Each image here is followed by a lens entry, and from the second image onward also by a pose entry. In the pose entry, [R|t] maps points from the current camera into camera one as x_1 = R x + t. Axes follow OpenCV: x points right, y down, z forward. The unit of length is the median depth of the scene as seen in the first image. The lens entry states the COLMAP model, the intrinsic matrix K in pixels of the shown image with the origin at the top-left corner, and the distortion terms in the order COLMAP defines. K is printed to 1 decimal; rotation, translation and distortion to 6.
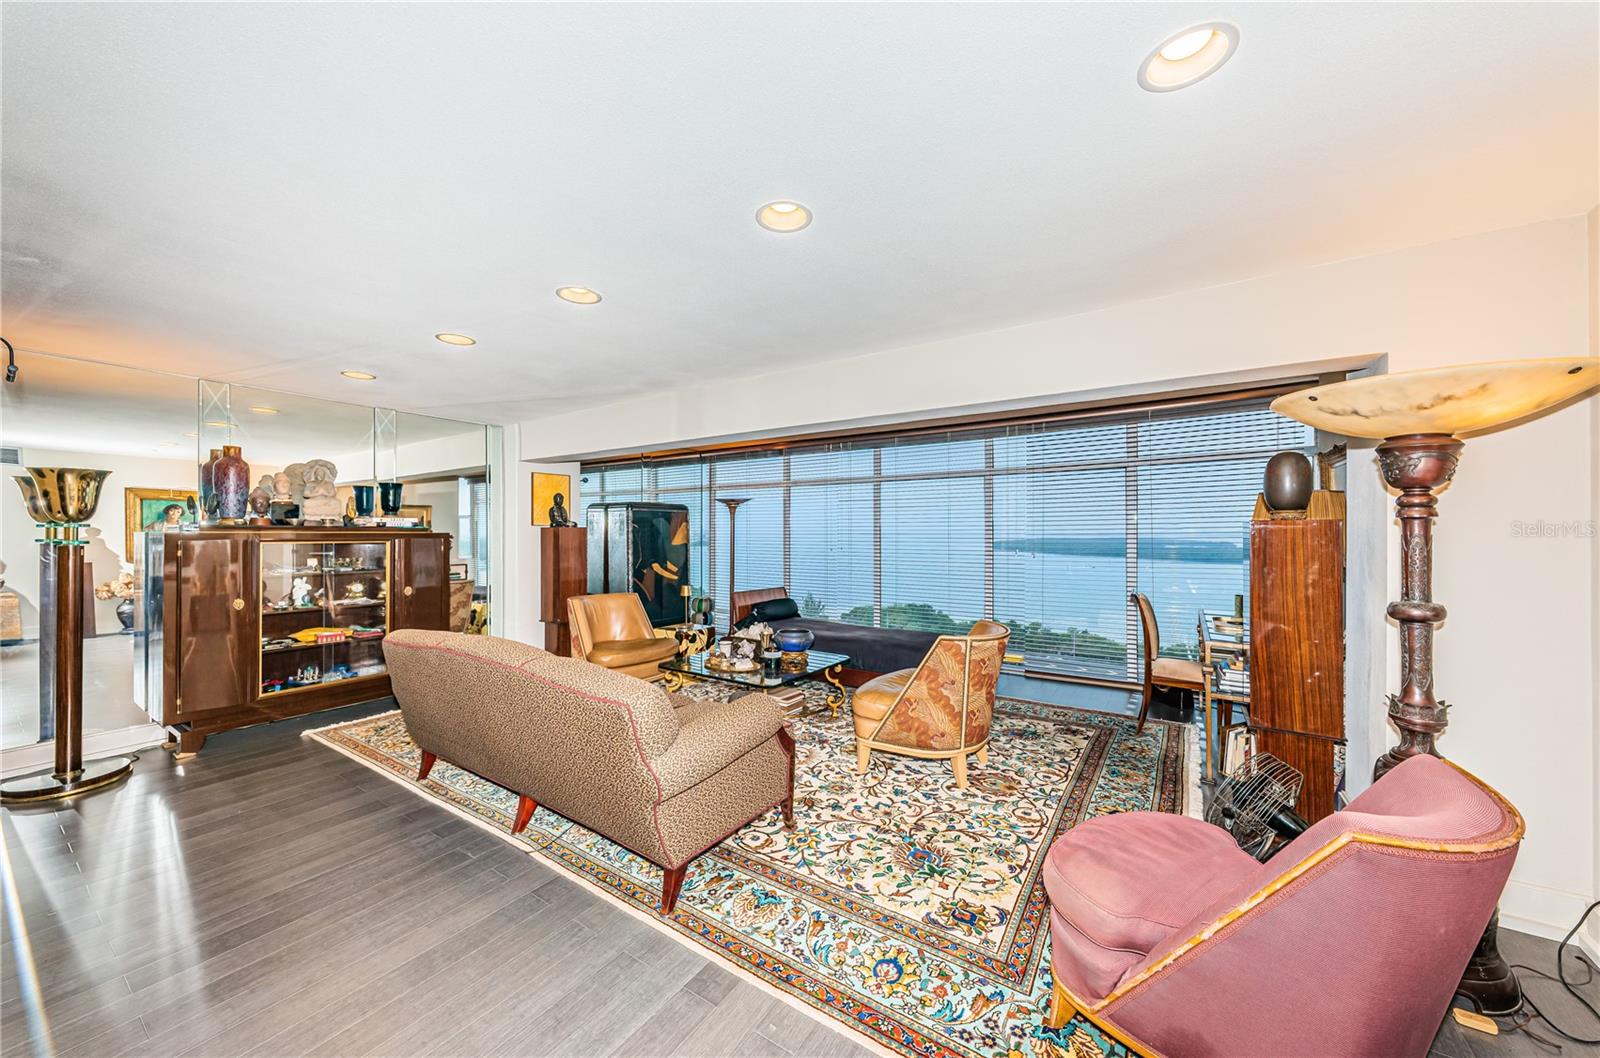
lens RADIAL K [[568.2, 0, 797.4], [0, 568.2, 536.5], [0, 0, 1]] dist [0.001235, -0.000180]
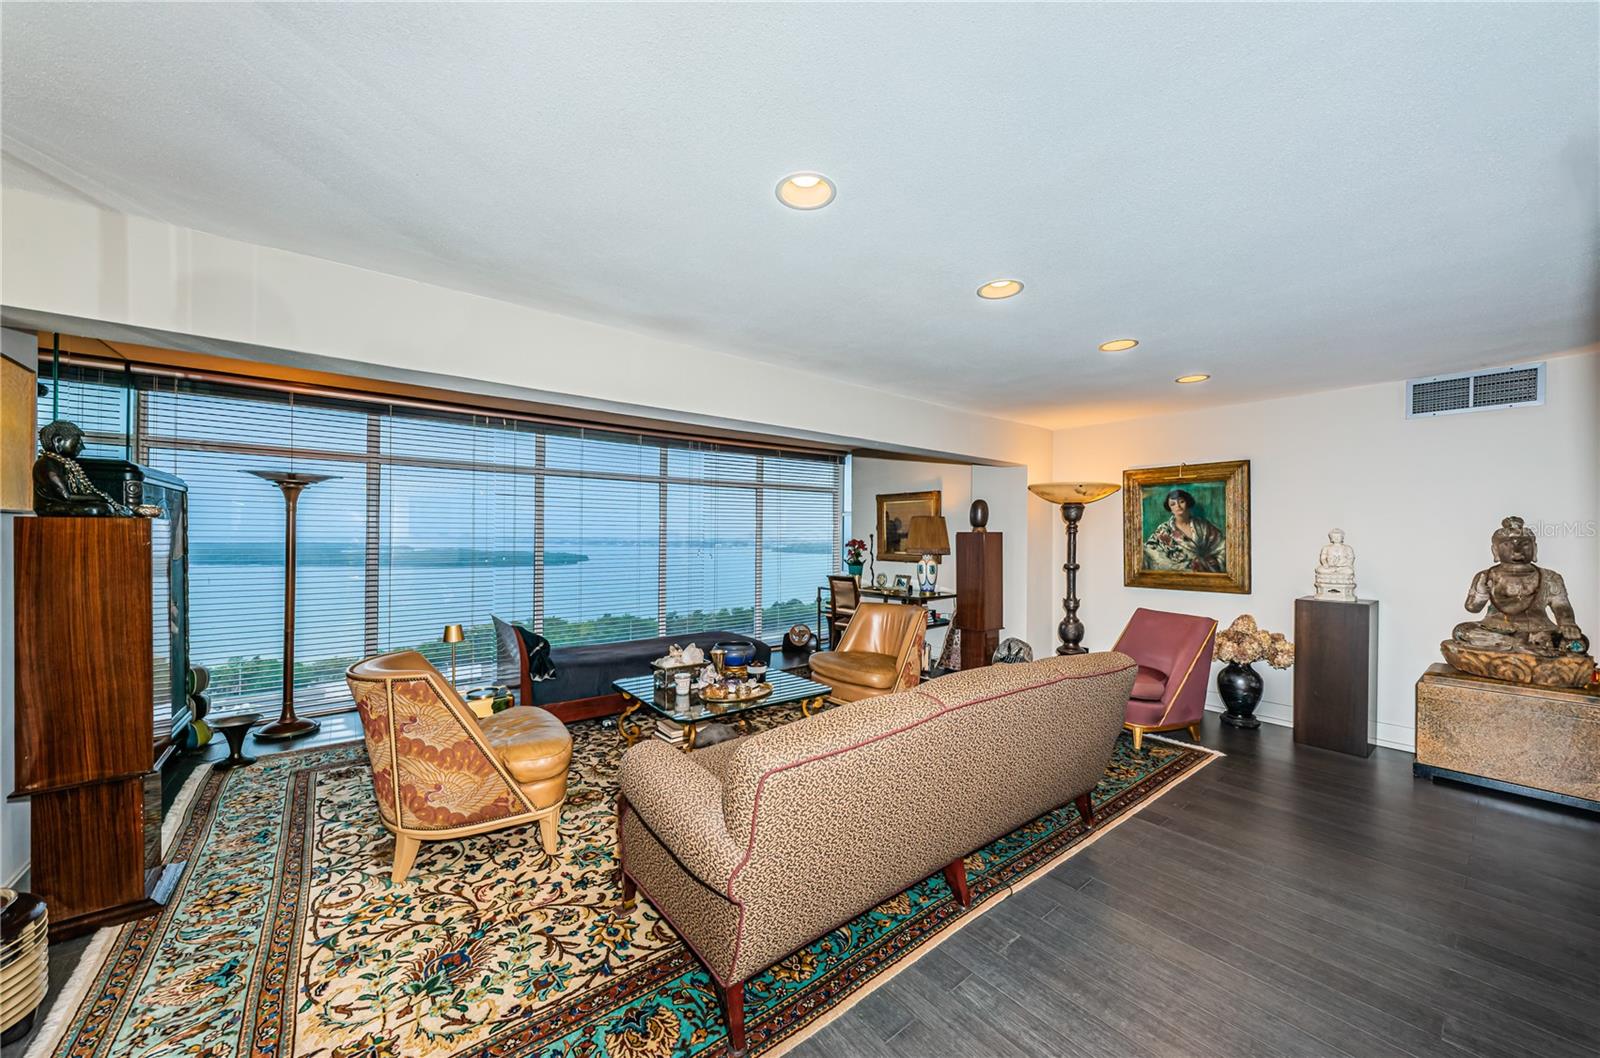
lens RADIAL K [[568.2, 0, 797.4], [0, 568.2, 536.5], [0, 0, 1]] dist [0.001235, -0.000180]
pose [[0.307046, 0.004329, 0.951685, -0.929581], [0.002315, 0.999983, -0.005296, -0.001210], [-0.951692, 0.003829, 0.307031, 0.681788]]
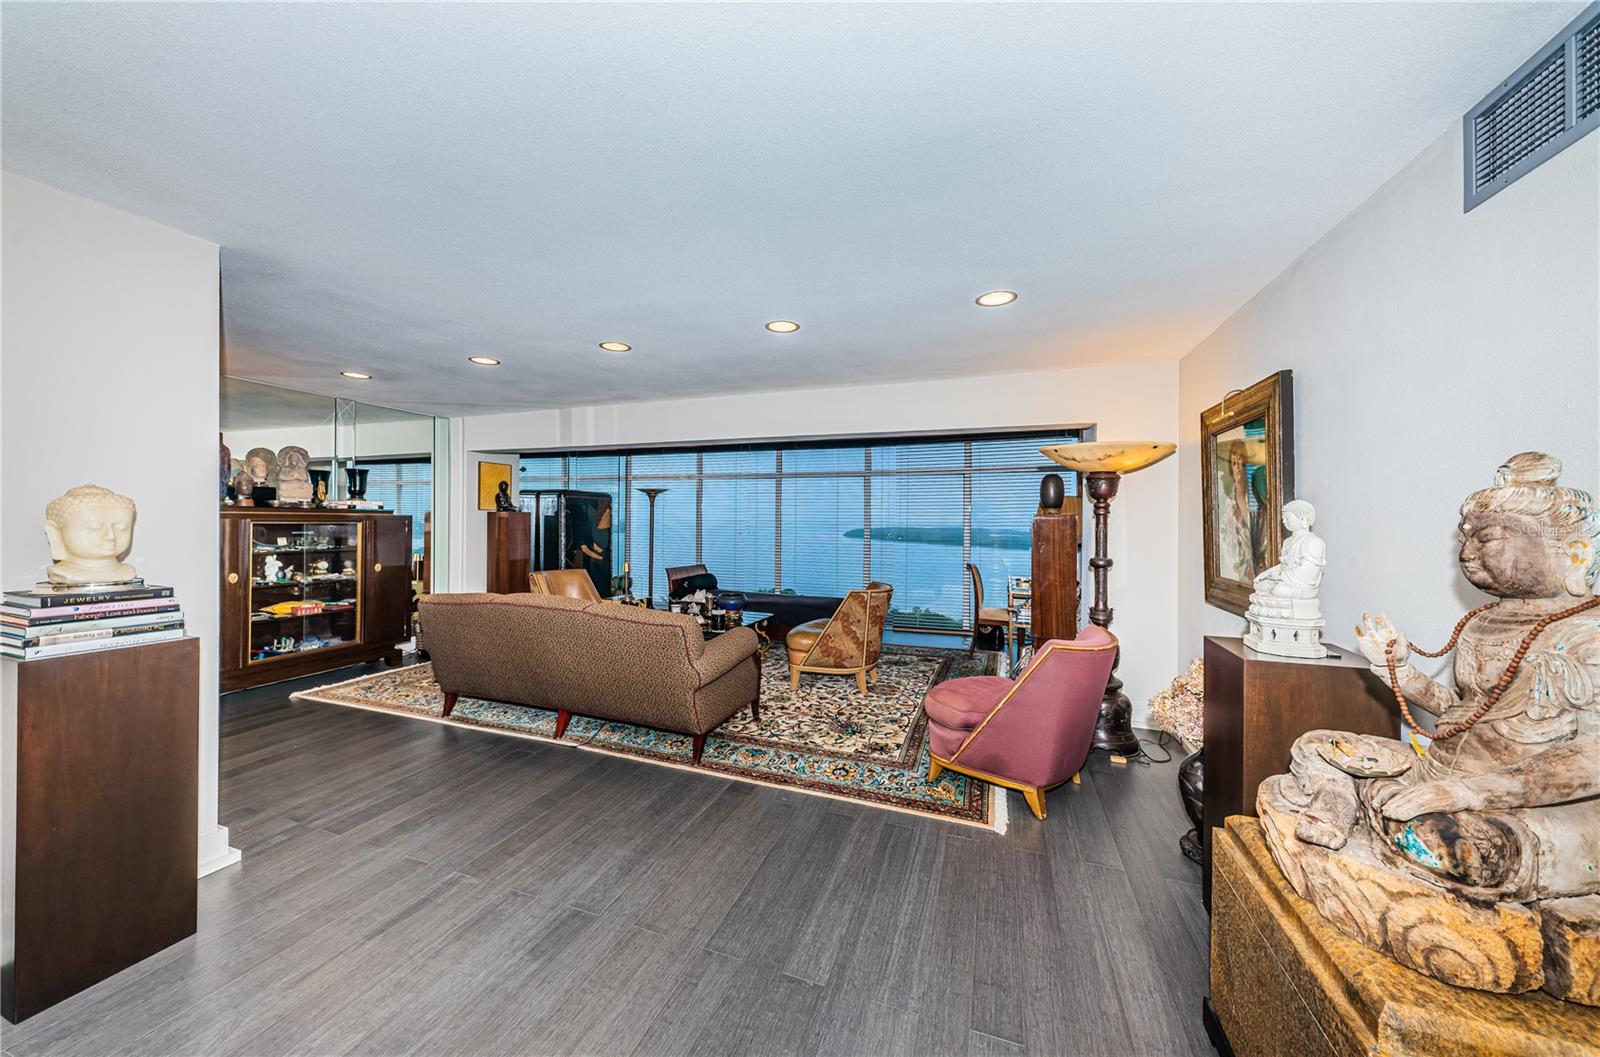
lens RADIAL K [[554.3, 0, 797.3], [0, 554.3, 528.5], [0, 0, 1]] dist [0.001480, 0.000096]
pose [[0.971693, 0.007719, 0.236122, -0.176580], [-0.009479, 0.999935, 0.006318, 0.006454], [-0.236058, -0.008378, 0.971703, -0.284909]]
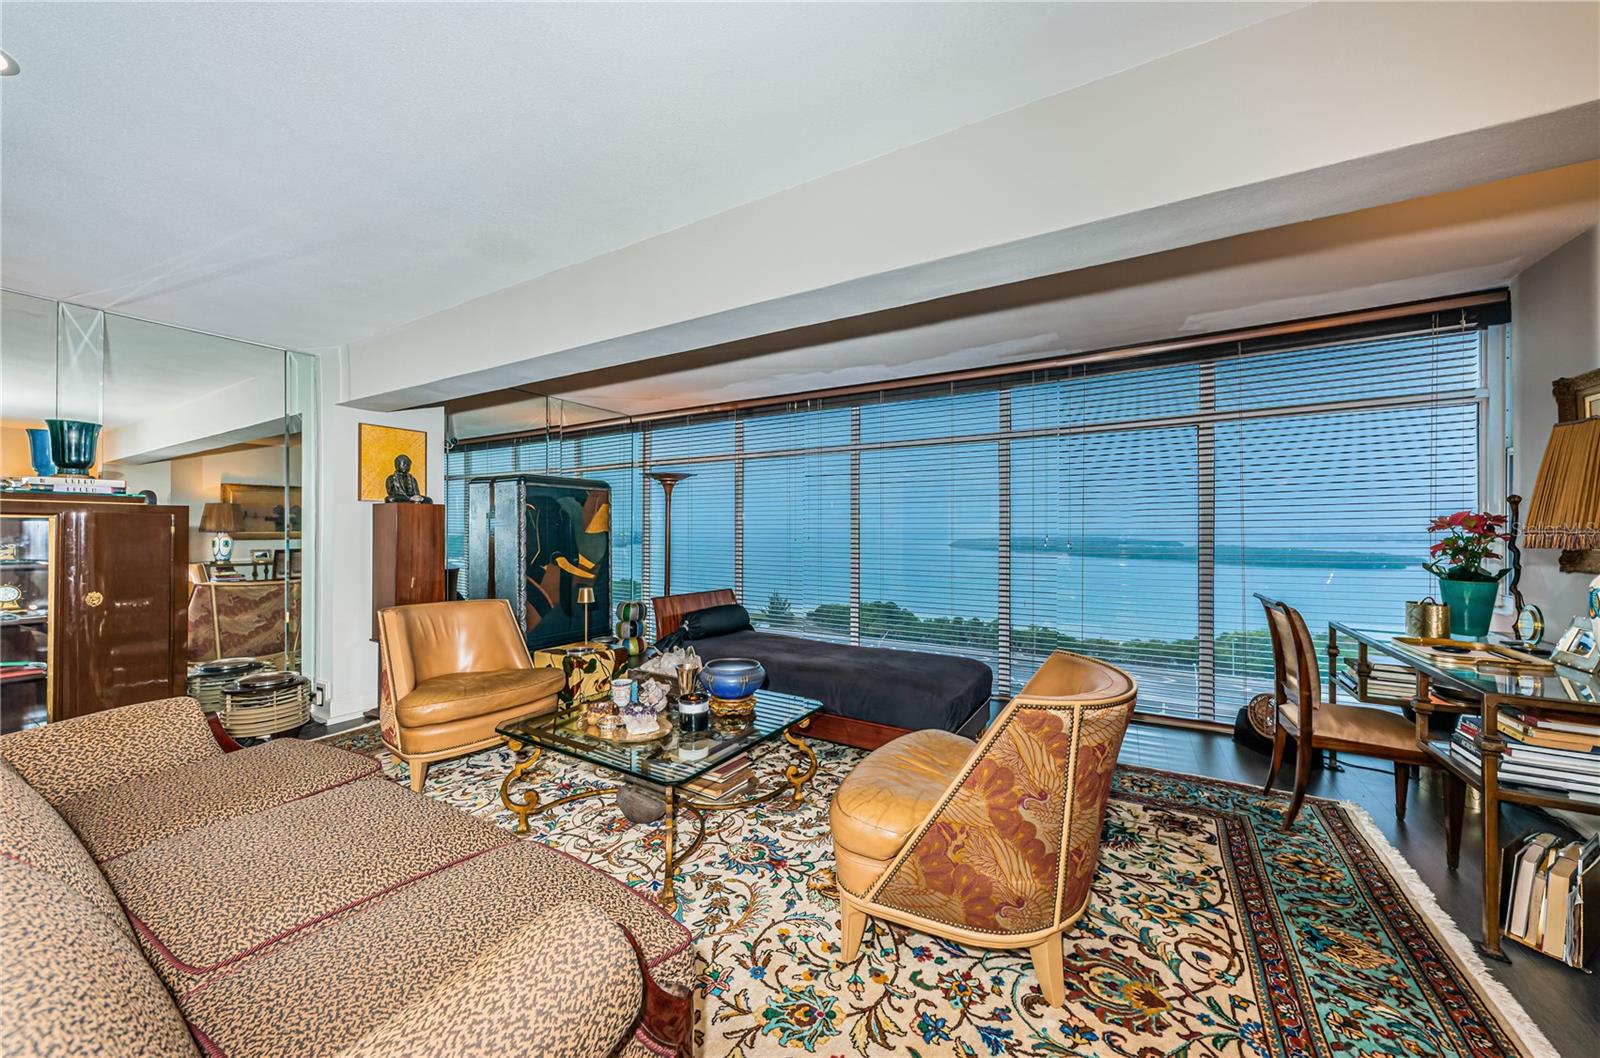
lens RADIAL K [[567.1, 0, 799.3], [0, 567.1, 530.7], [0, 0, 1]] dist [-0.000577, -0.000307]
pose [[0.998108, 0.003747, 0.061367, 0.030273], [-0.003279, 0.999965, -0.007731, 0.030054], [-0.061393, 0.007515, 0.998085, 0.420472]]
